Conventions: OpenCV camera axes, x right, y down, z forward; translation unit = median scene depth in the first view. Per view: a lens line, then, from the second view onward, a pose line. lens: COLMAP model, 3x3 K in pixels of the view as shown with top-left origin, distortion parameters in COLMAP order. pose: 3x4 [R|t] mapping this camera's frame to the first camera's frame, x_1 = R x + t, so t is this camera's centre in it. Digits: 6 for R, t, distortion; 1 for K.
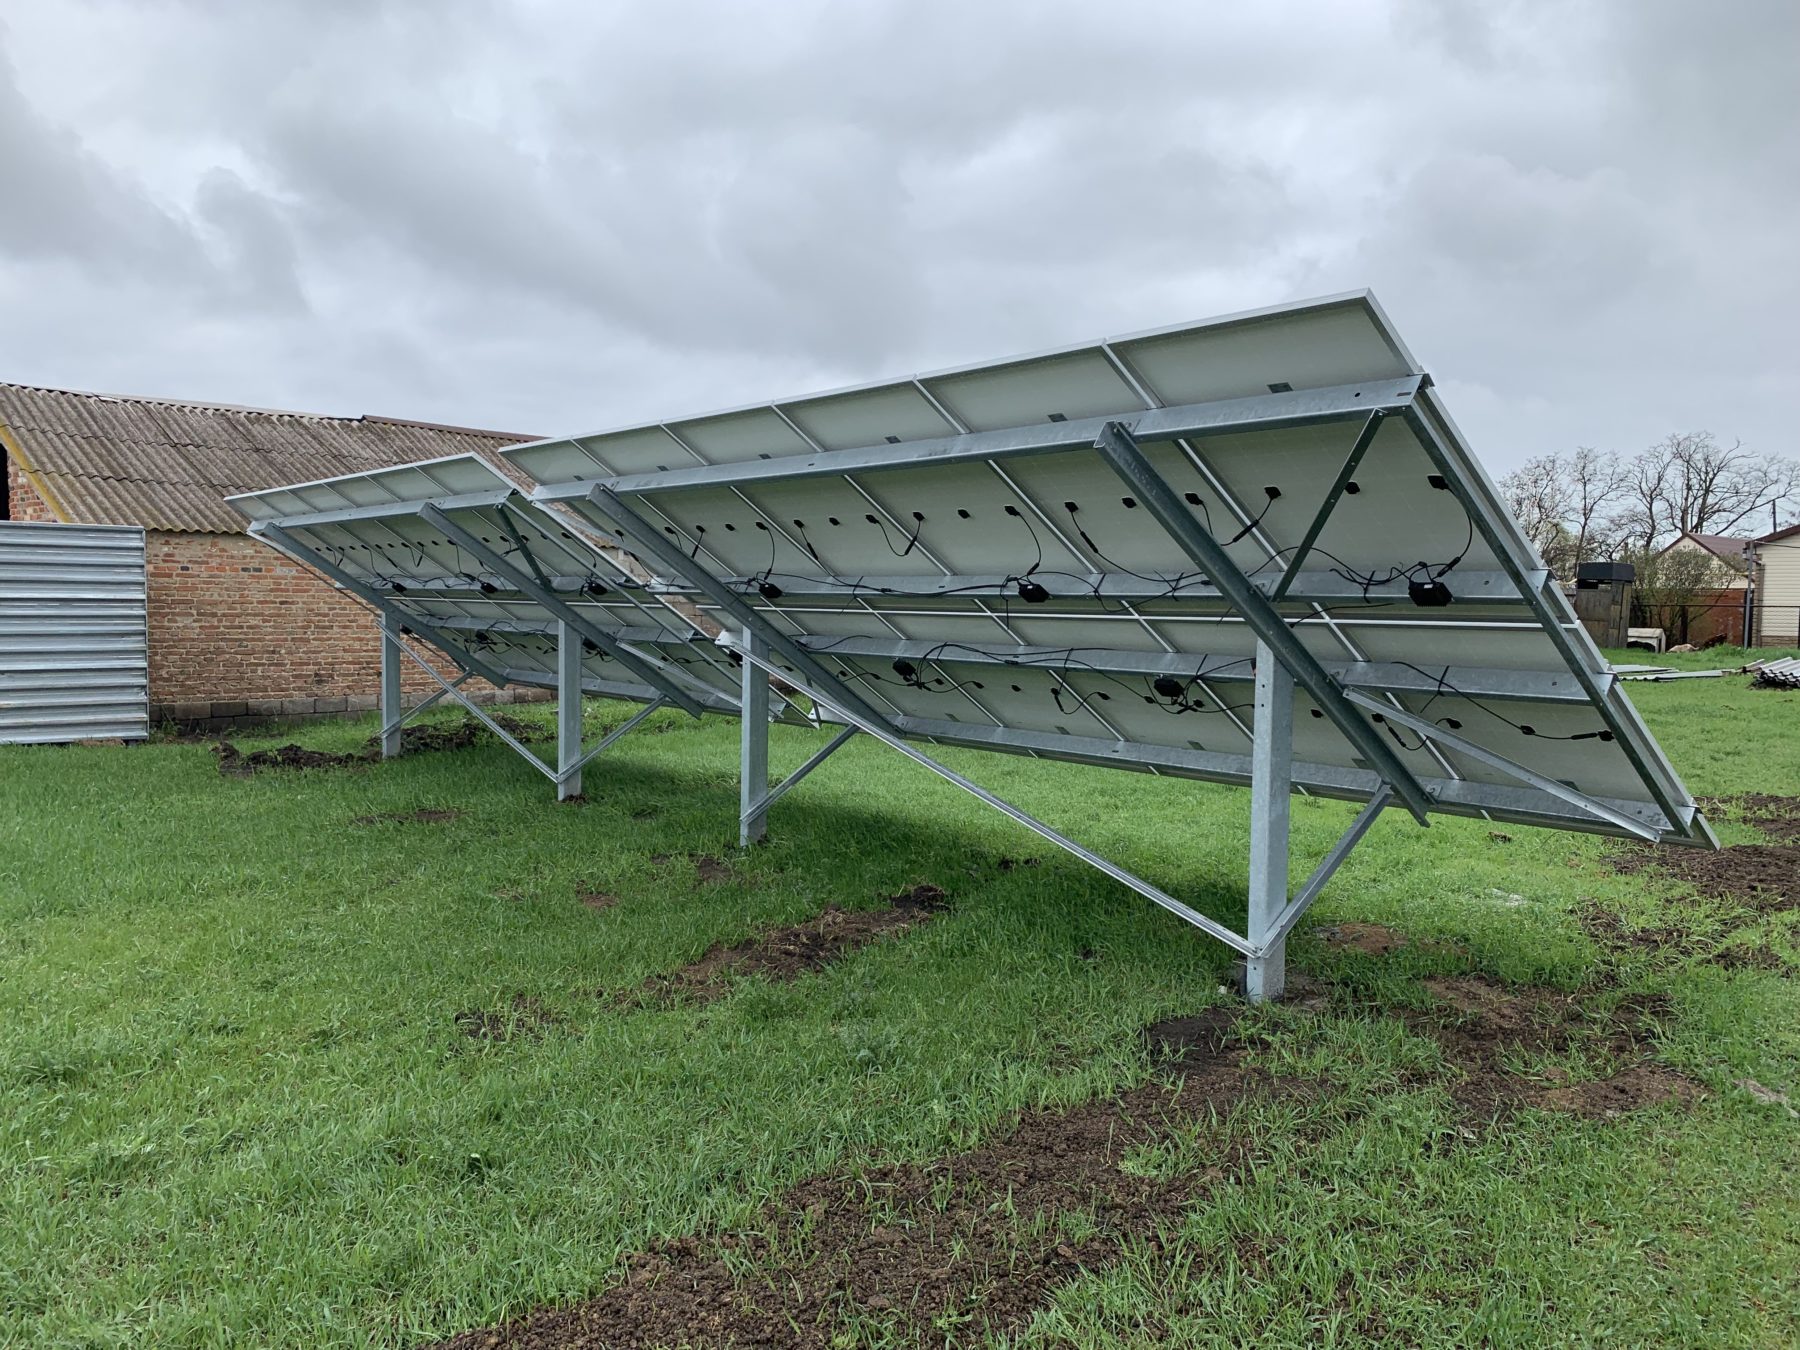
lens RADIAL K [[1384.2, 0, 893.6], [0, 1384.2, 685.9], [0, 0, 1]] dist [0.031509, 0.002097]
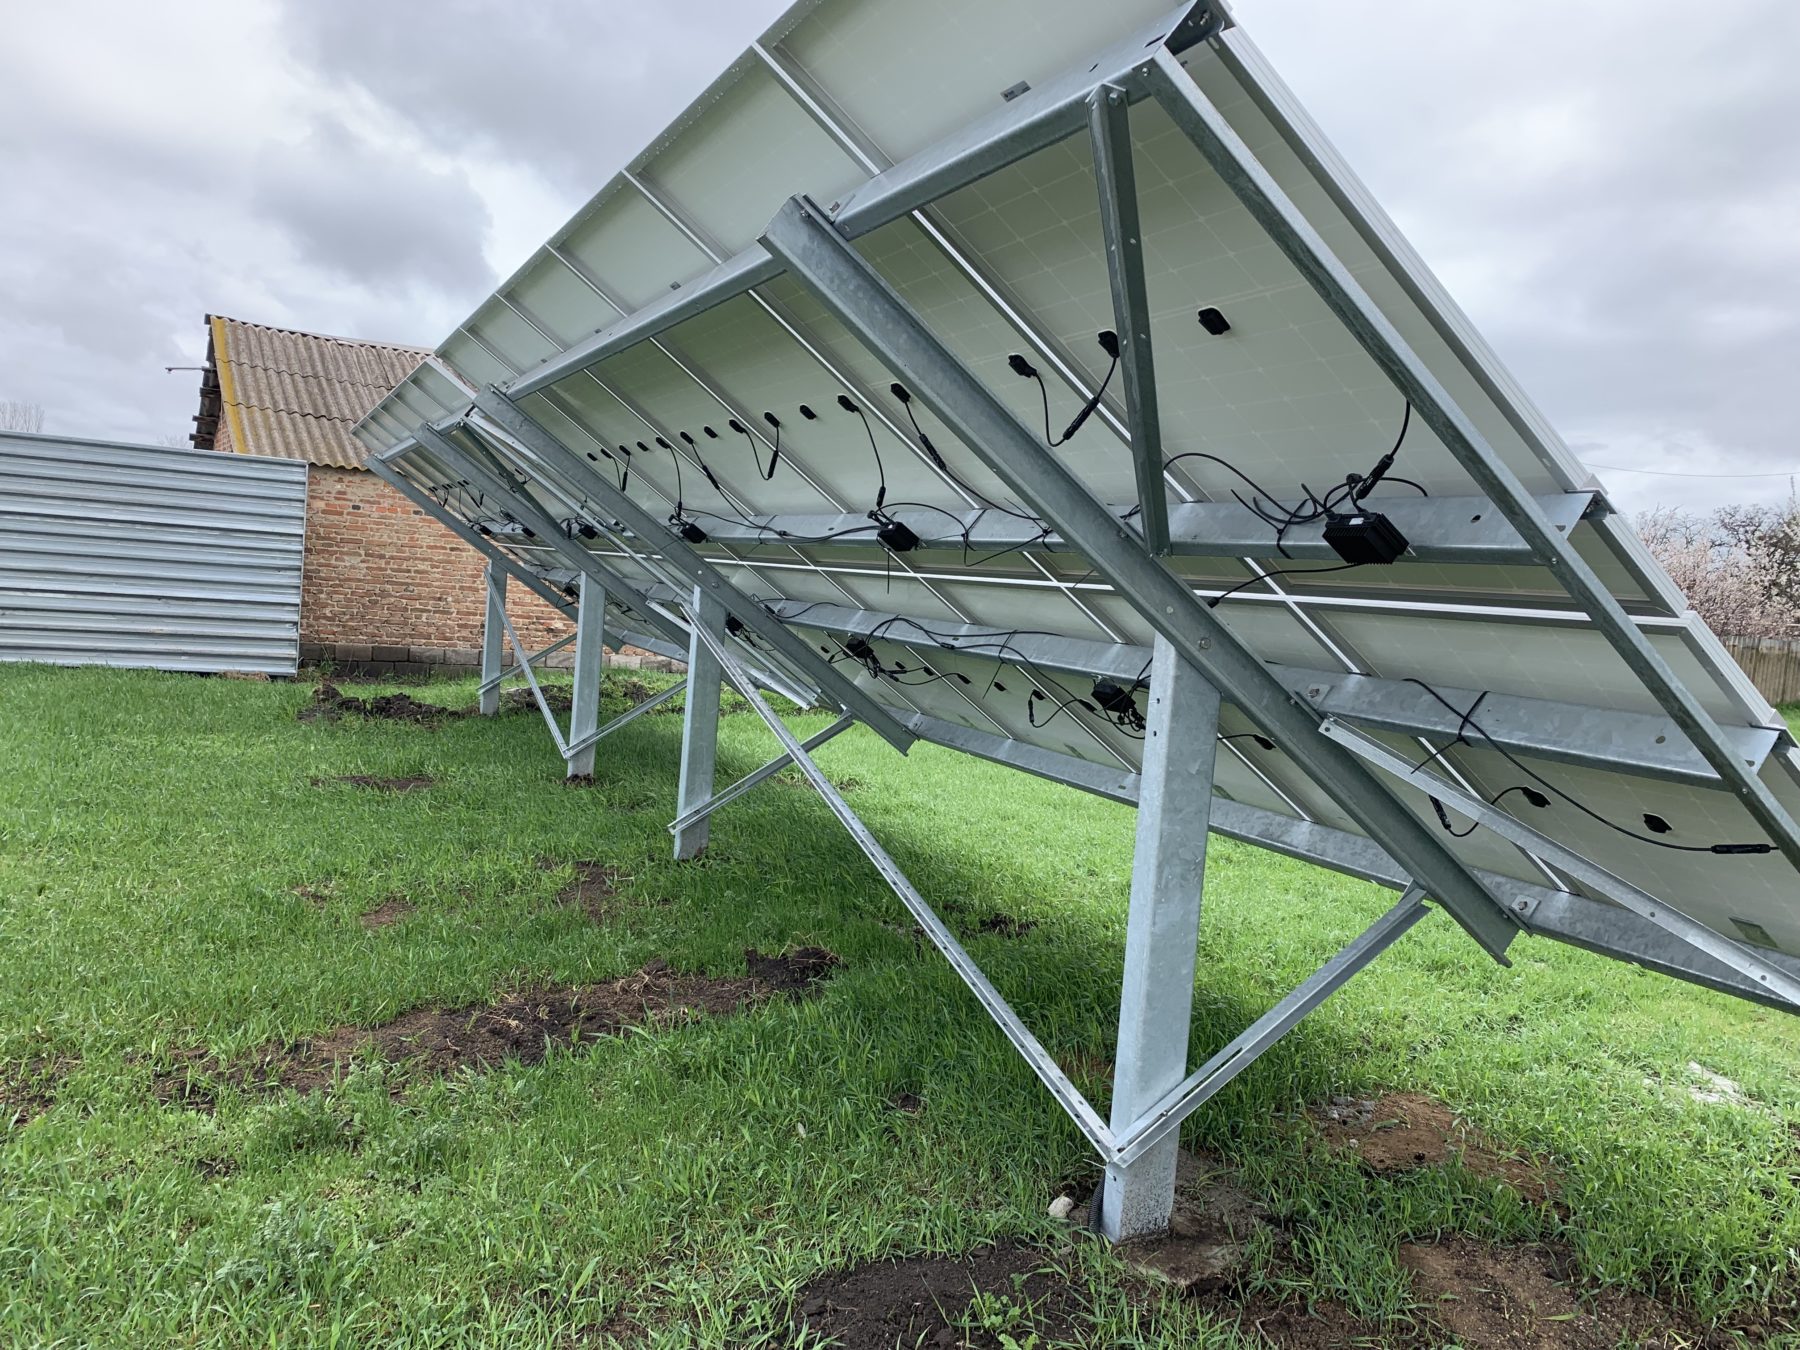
lens RADIAL K [[1384.2, 0, 899.6], [0, 1384.2, 667.8], [0, 0, 1]] dist [0.031509, 0.002097]
pose [[0.969519, 0.078540, -0.232087, 0.199652], [-0.080978, 0.996715, -0.000980, -0.002997], [0.231247, 0.019744, 0.972695, 0.274651]]
